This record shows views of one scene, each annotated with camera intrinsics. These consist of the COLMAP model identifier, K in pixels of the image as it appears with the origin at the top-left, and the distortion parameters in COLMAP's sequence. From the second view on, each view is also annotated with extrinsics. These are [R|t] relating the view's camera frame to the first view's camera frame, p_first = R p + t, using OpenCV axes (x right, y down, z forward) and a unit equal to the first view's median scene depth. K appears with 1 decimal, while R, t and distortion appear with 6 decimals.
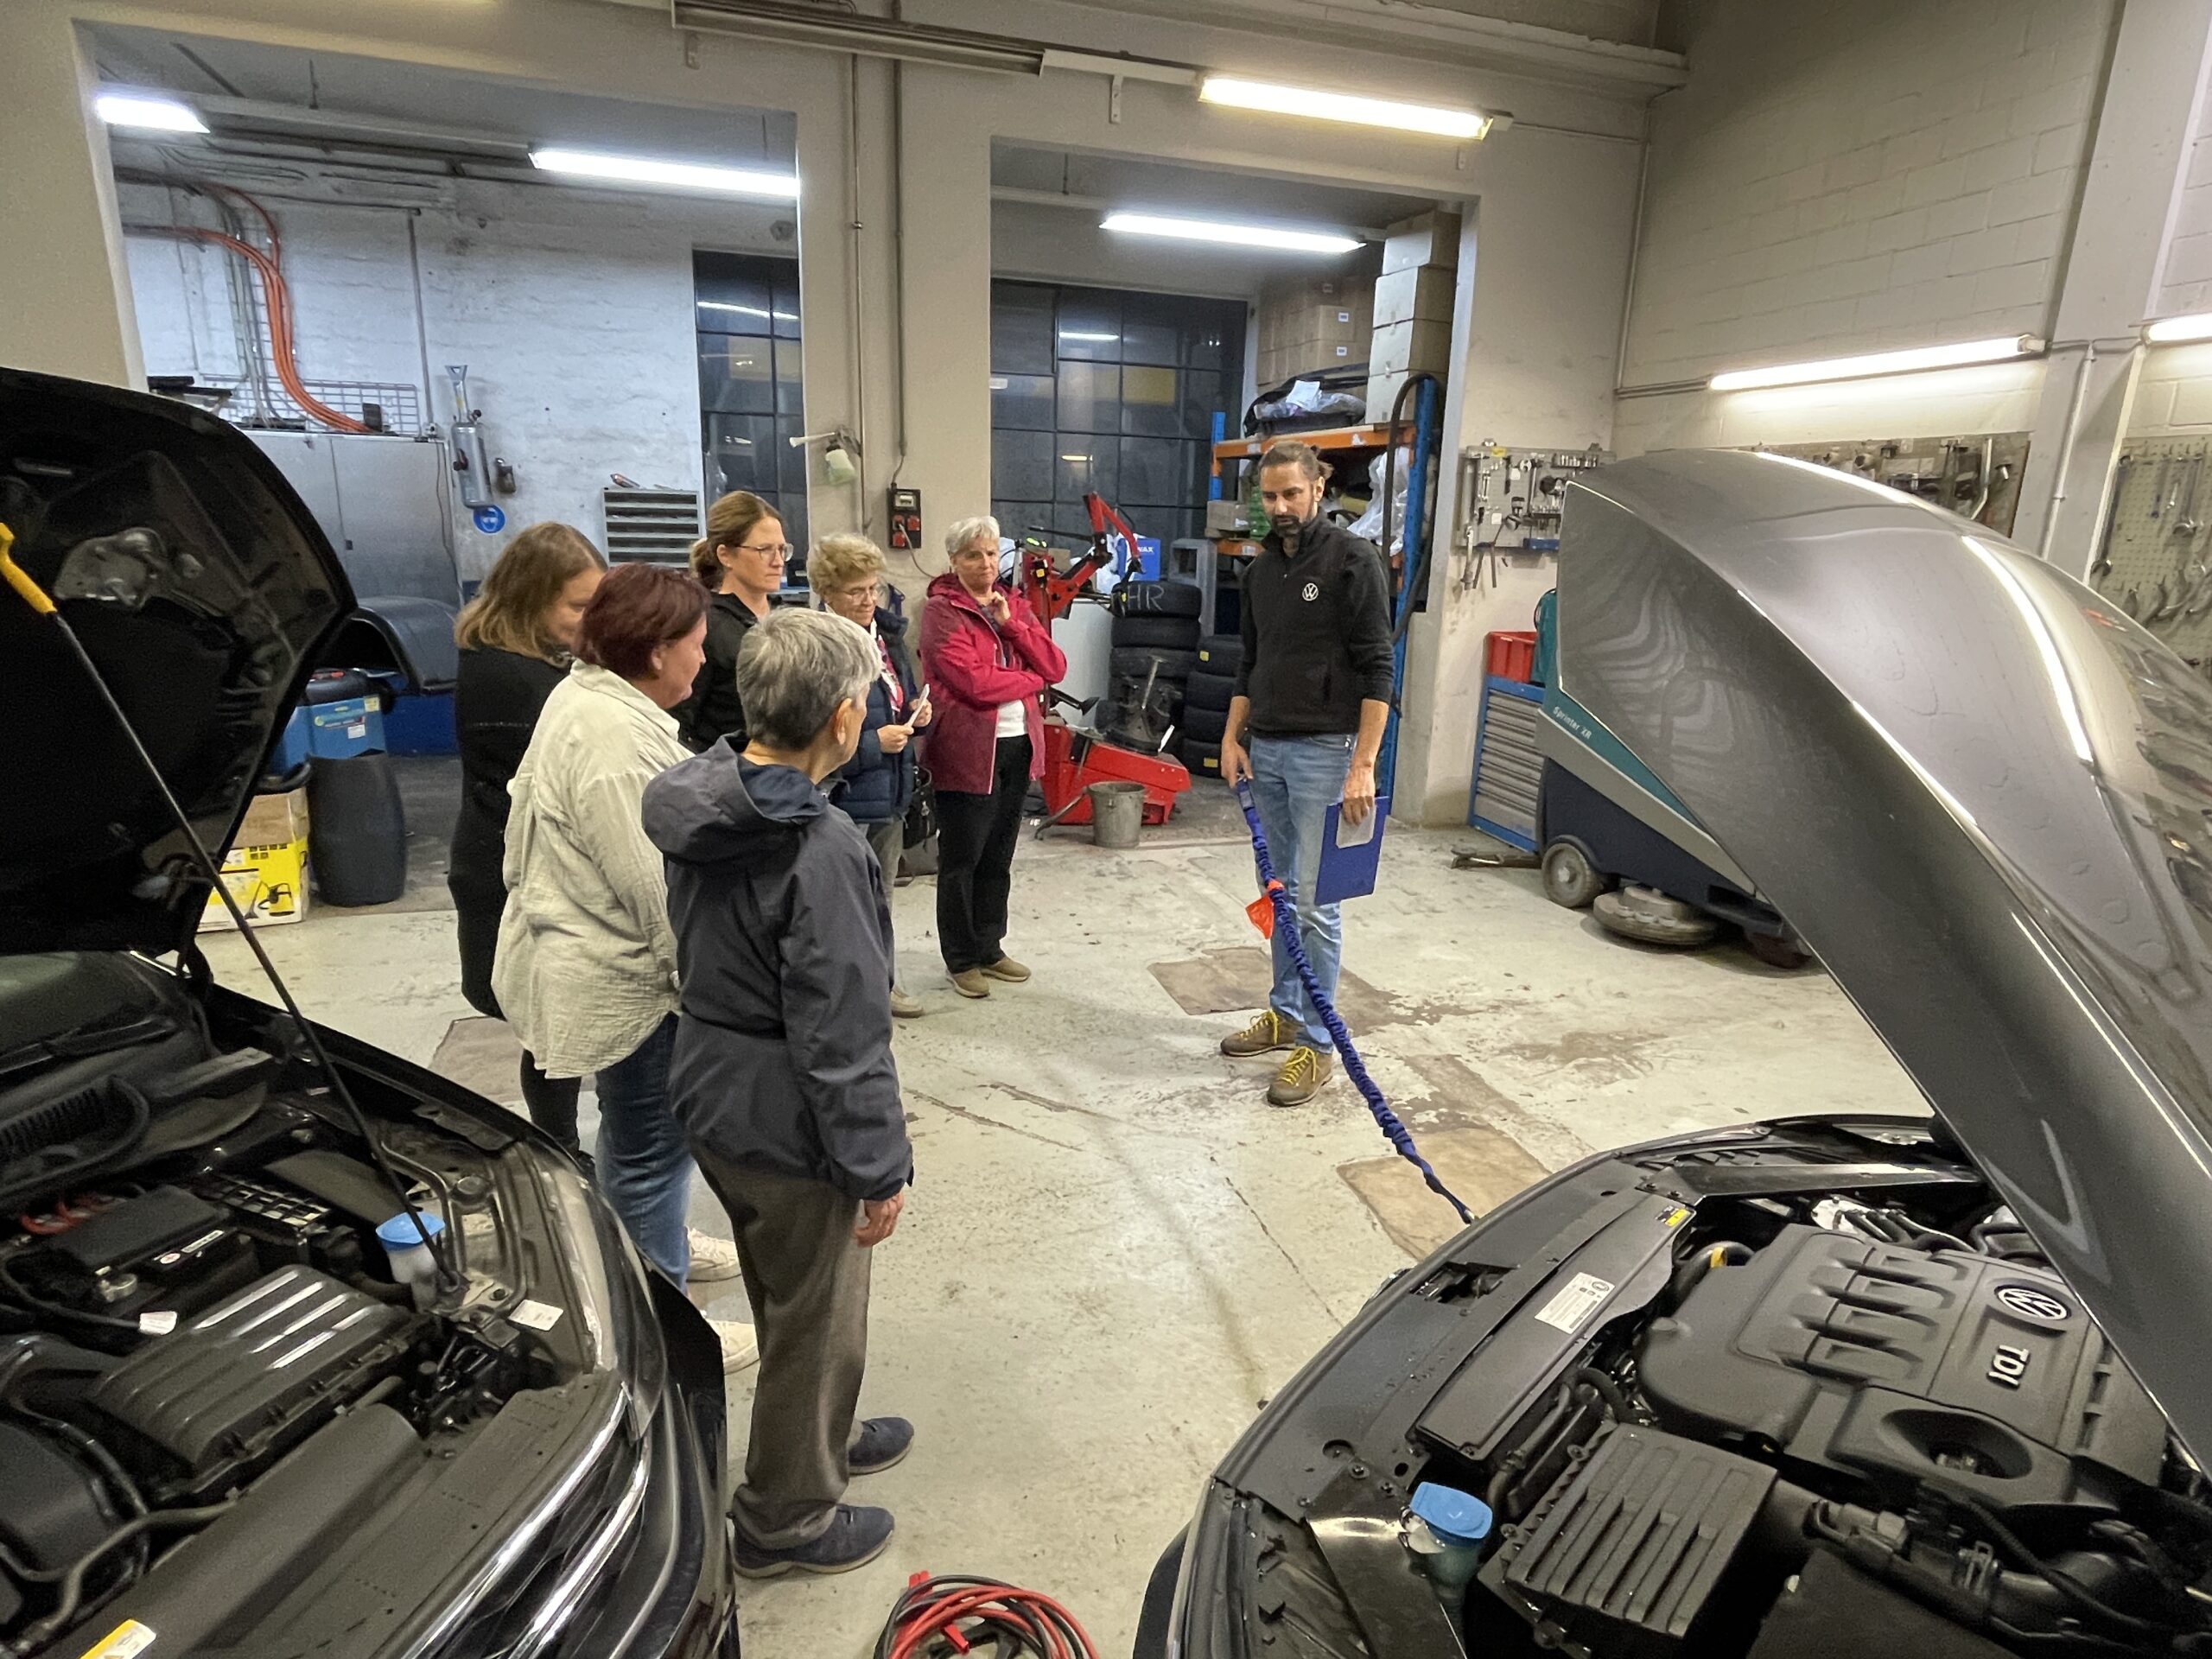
lens RADIAL K [[1223.5, 0, 1112.2], [0, 1223.5, 813.2], [0, 0, 1]] dist [-0.003999, 0.001541]
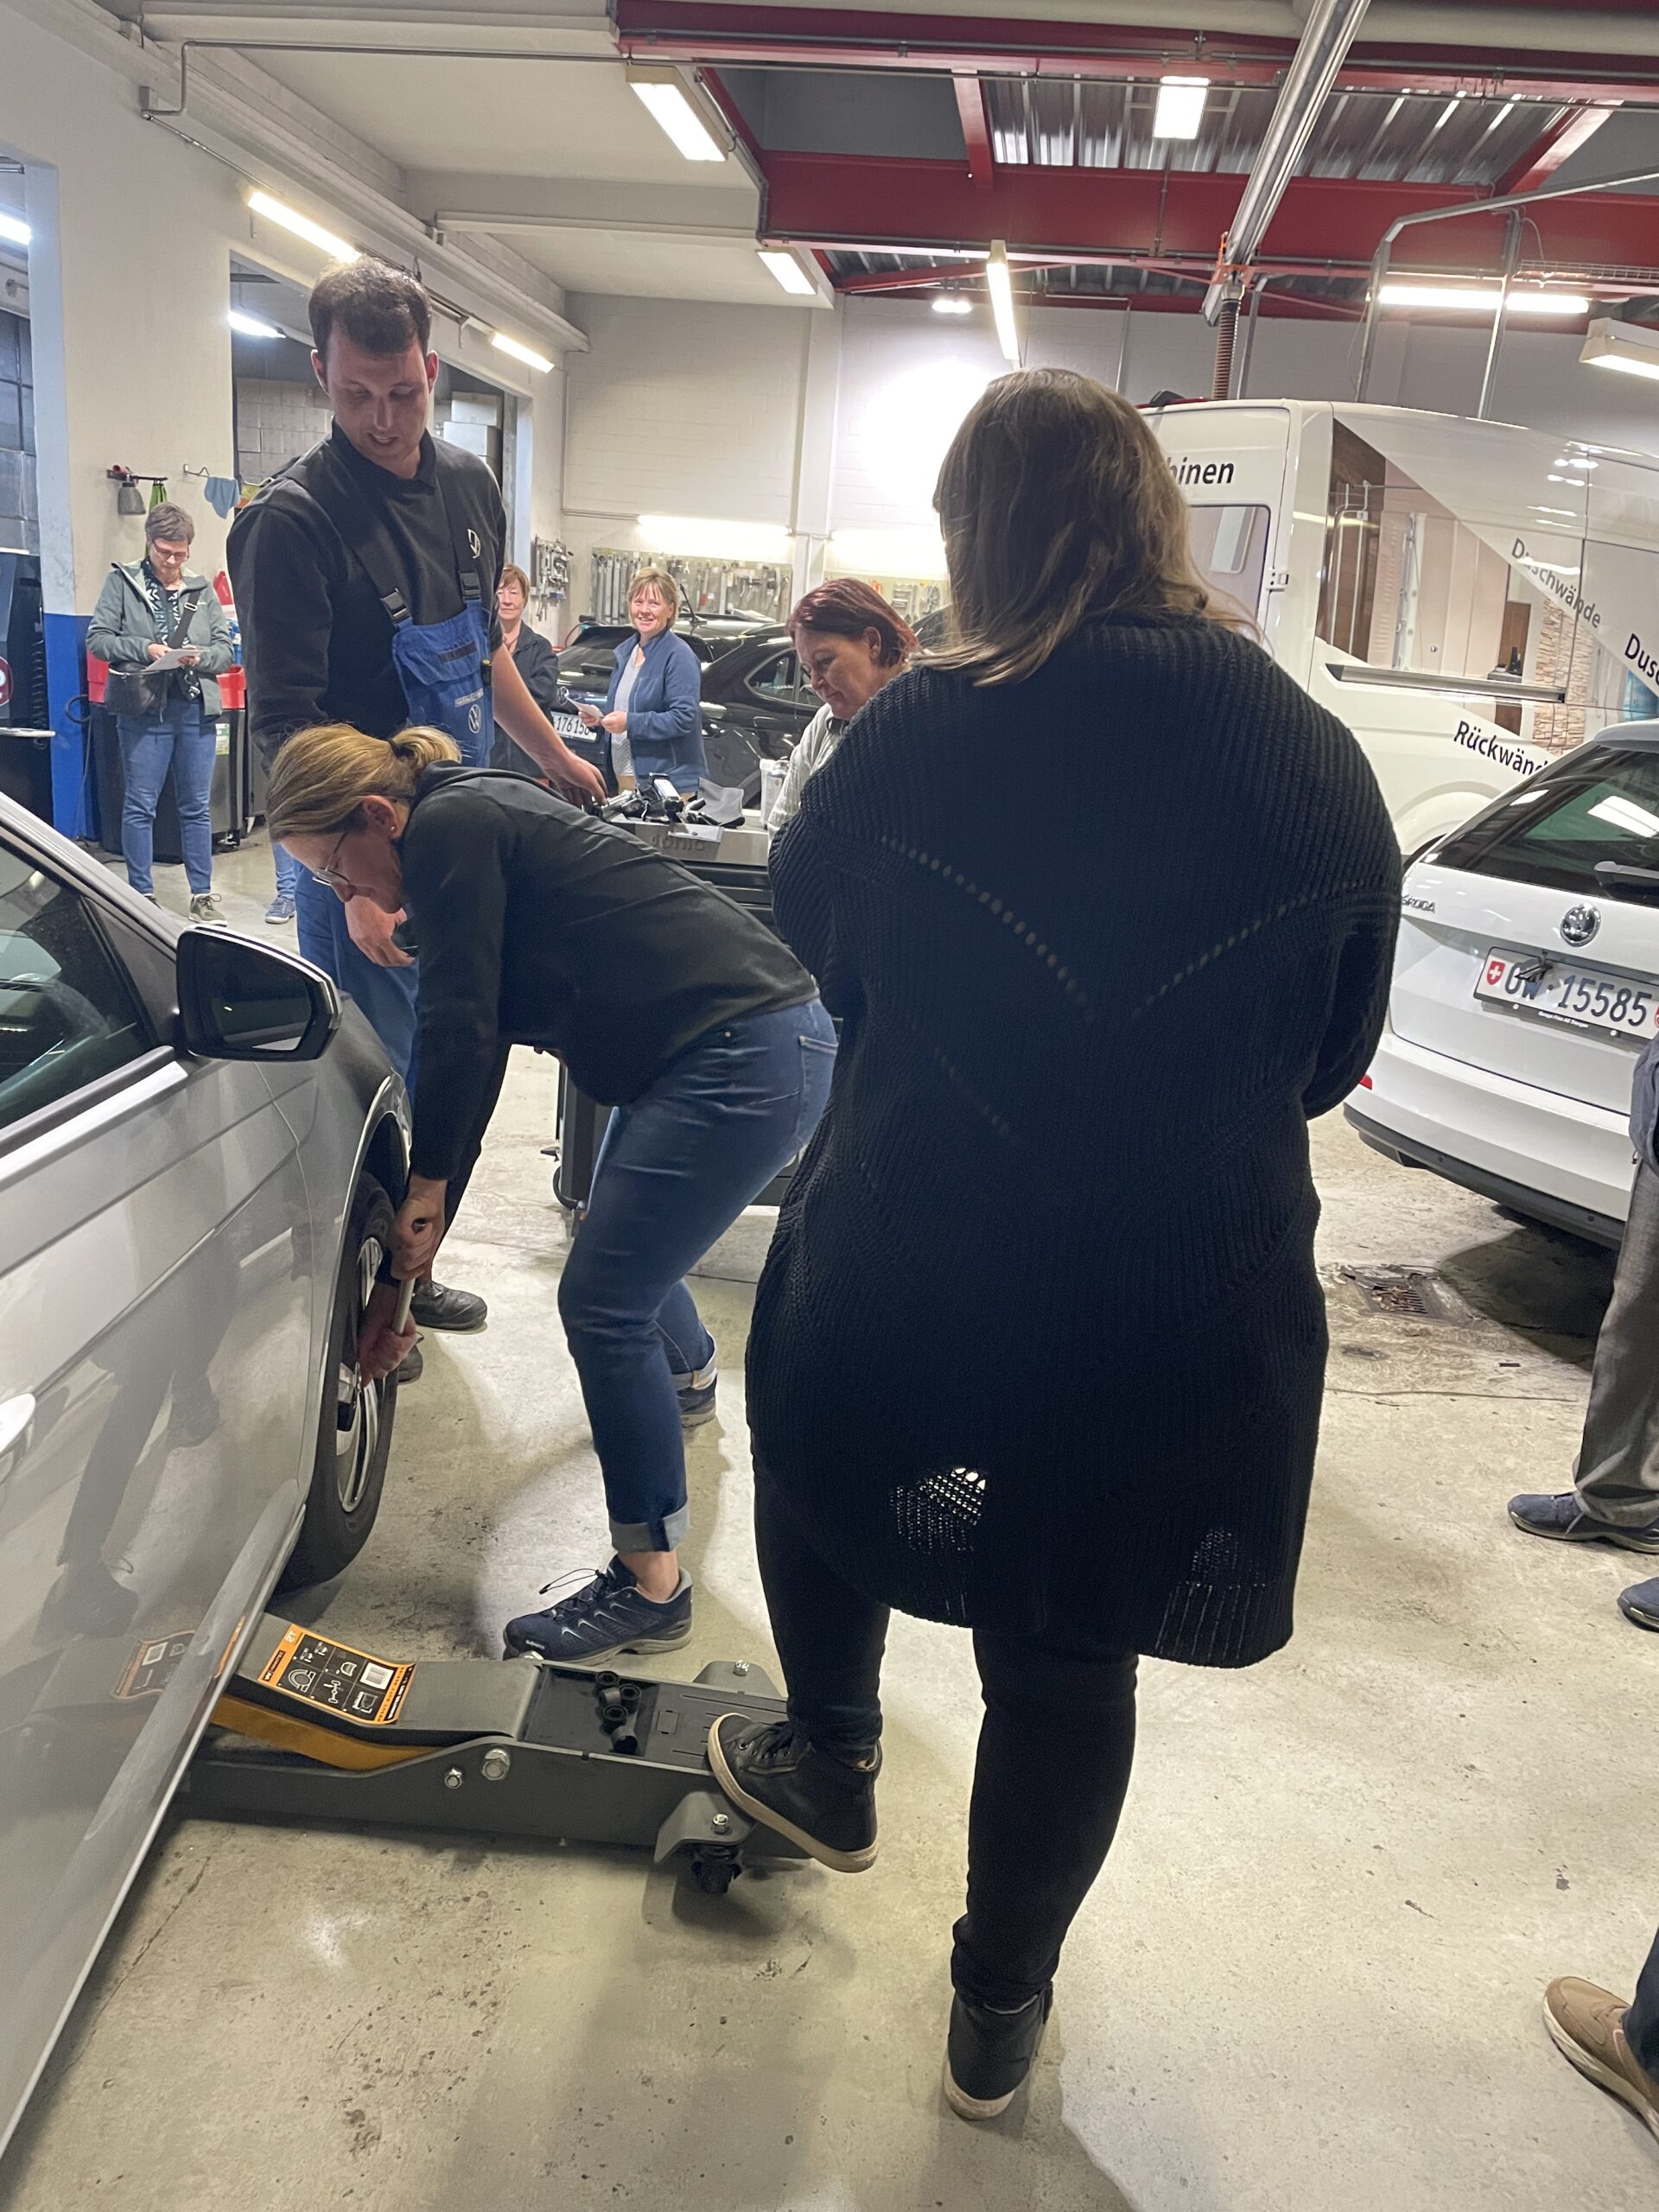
lens RADIAL K [[1658.1, 0, 825.5], [0, 1658.1, 1108.2], [0, 0, 1]] dist [0.007302, 0.002403]
pose [[0.437380, -0.238964, 0.866946, -1.922641], [0.142608, 0.970280, 0.195500, 0.098773], [-0.887898, 0.038125, 0.458459, -0.482690]]
